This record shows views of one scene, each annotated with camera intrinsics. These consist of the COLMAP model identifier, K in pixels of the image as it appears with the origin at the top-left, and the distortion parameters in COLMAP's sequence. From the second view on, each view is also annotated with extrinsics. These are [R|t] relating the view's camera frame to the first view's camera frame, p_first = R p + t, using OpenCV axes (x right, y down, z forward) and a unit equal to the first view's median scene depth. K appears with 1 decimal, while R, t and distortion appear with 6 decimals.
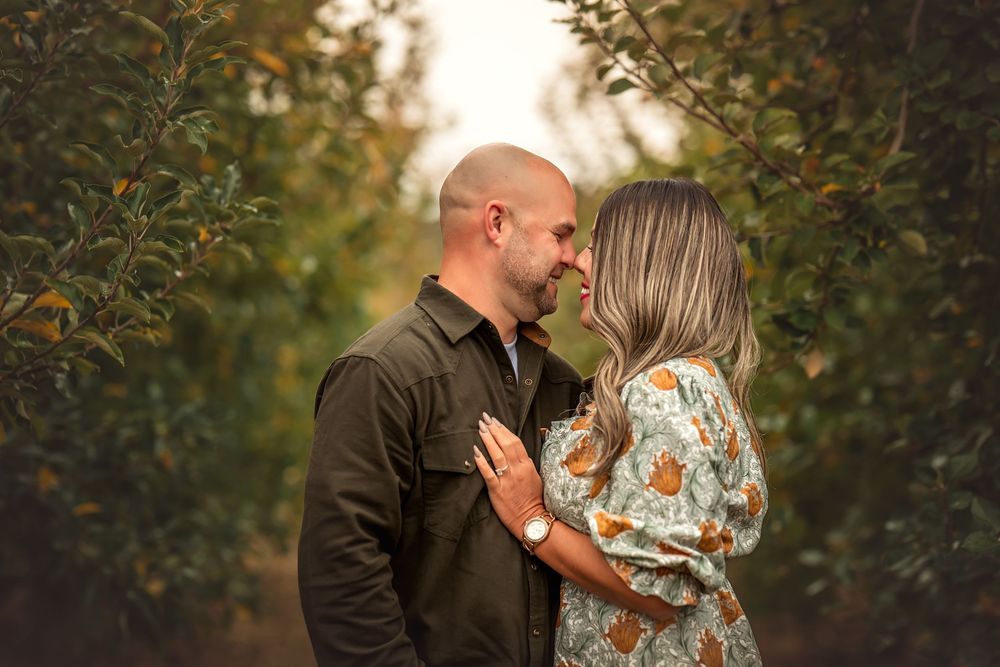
lens RADIAL K [[2408.6, 0, 524.9], [0, 2408.6, 335.4], [0, 0, 1]] dist [-0.036509, 0.782602]
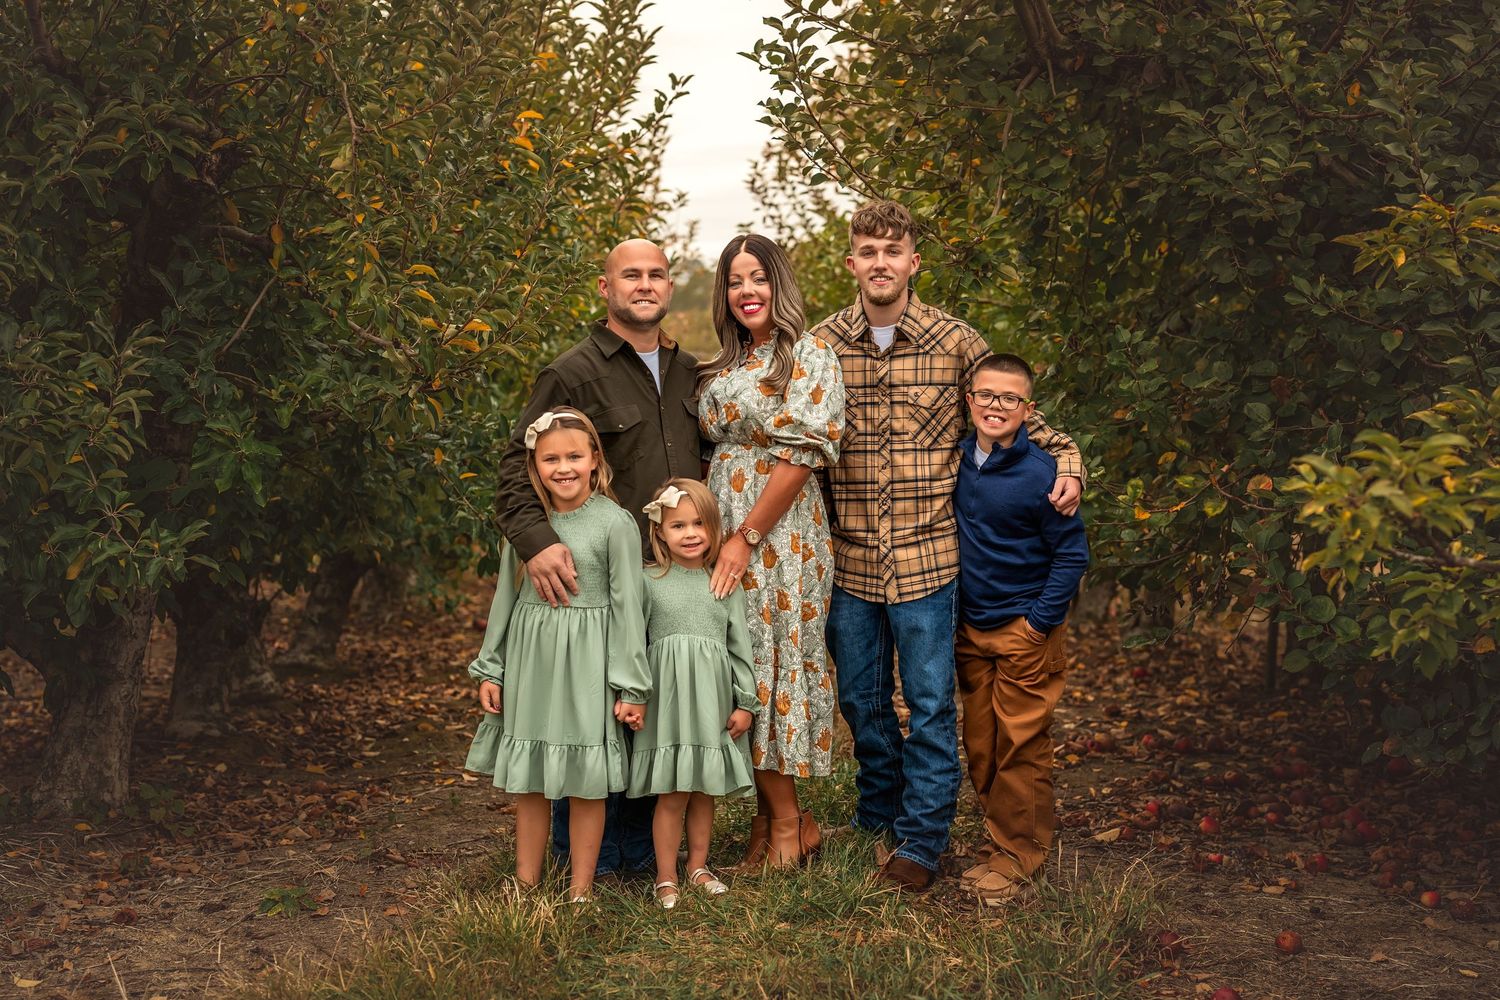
lens RADIAL K [[2148.4, 0, 749.4], [0, 2148.4, 499.4], [0, 0, 1]] dist [-0.008561, 0.029417]
pose [[0.999304, -0.036743, 0.006441, -0.021731], [0.036342, 0.997878, 0.054029, 0.026982], [-0.008412, -0.053757, 0.998519, -0.405163]]
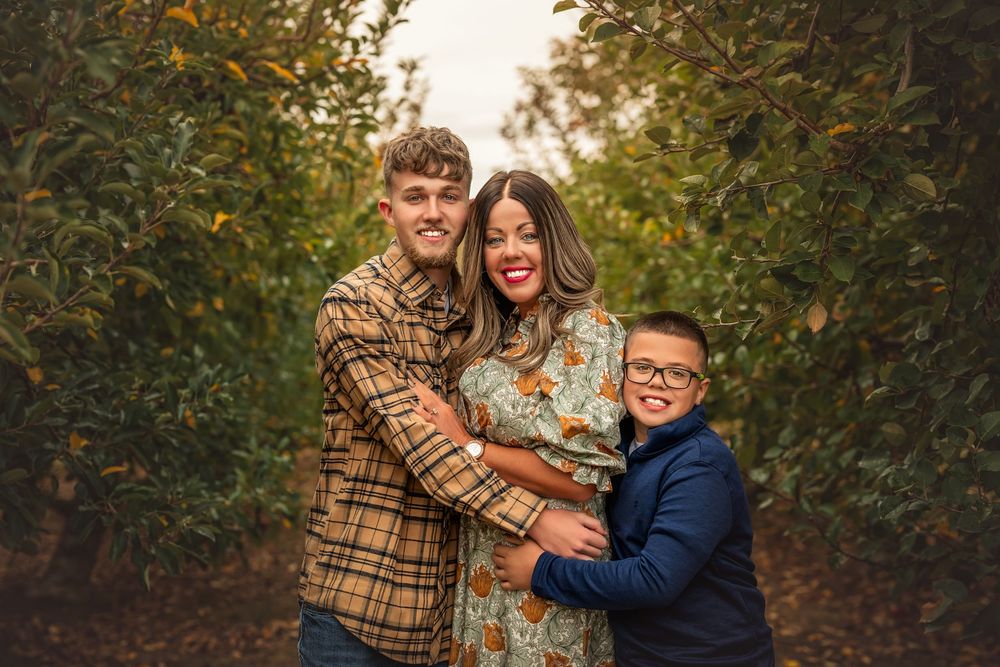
lens RADIAL K [[1432.3, 0, 499.6], [0, 1432.3, 333.1], [0, 0, 1]] dist [-0.008561, 0.029417]
pose [[0.999326, -0.036508, 0.003868, -0.008855], [0.036374, 0.998874, 0.030470, -0.004134], [-0.004976, -0.030309, 0.999528, 0.440495]]
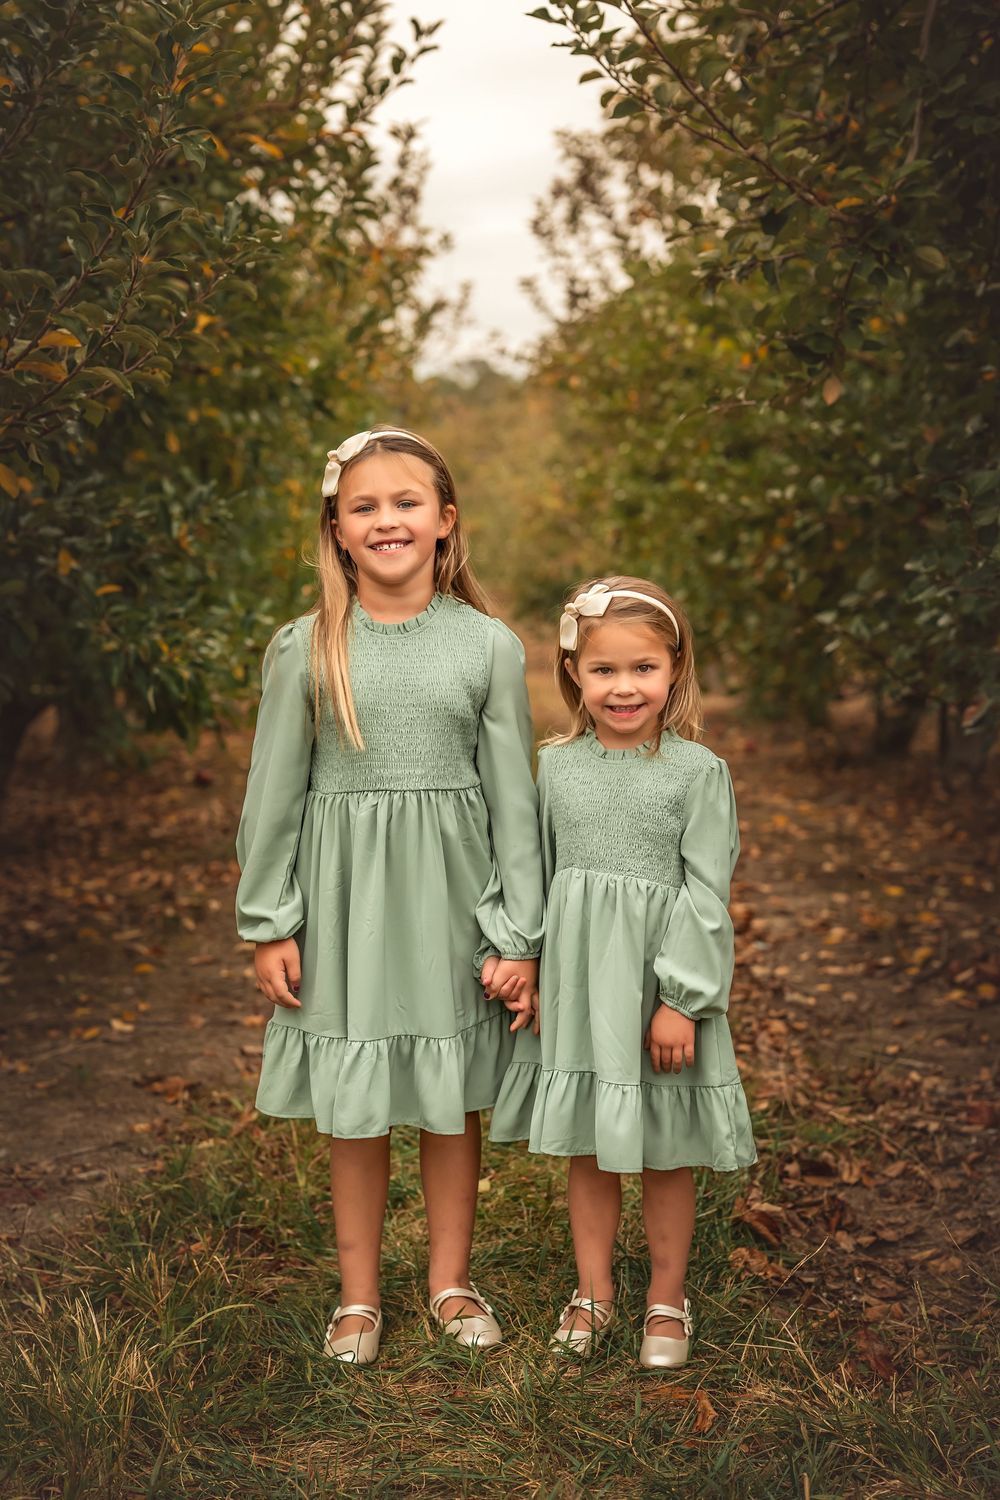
lens RADIAL K [[2310.4, 0, 479.9], [0, 2310.4, 768.4], [0, 0, 1]] dist [-0.010276, 0.041934]
pose [[0.998904, -0.040614, -0.023268, -0.008170], [0.043068, 0.992188, 0.117078, 0.049711], [0.018331, -0.117952, 0.992850, 0.041378]]
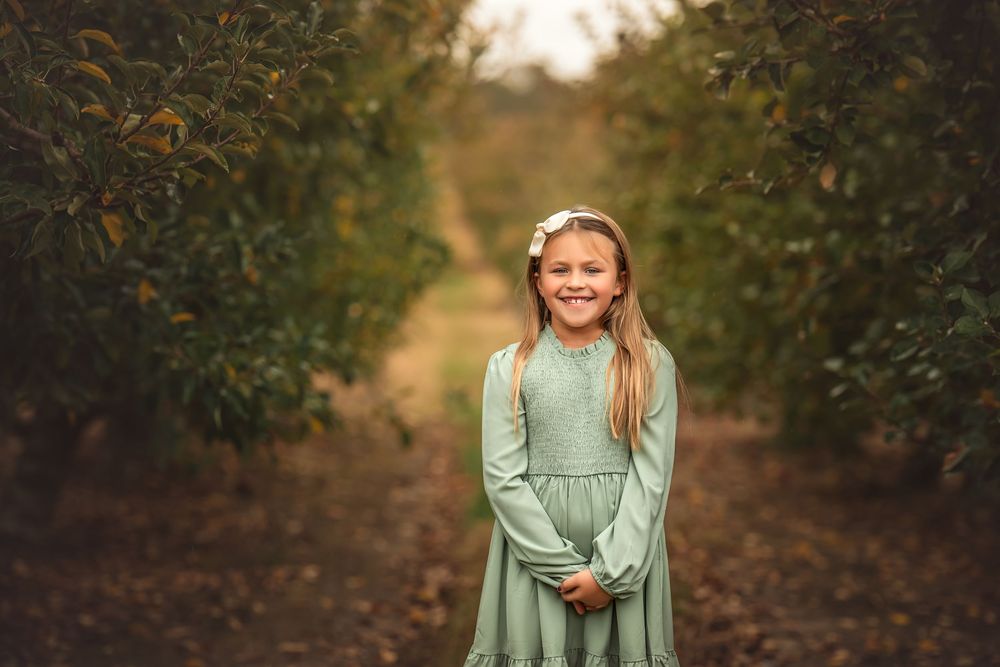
lens RADIAL K [[2397.8, 0, 505.3], [0, 2397.8, 359.4], [0, 0, 1]] dist [0.000901, -0.038817]
pose [[0.999574, -0.004110, -0.028900, 0.000960], [0.006025, 0.997767, 0.066512, 0.022637], [0.028562, -0.066658, 0.997367, -0.138989]]
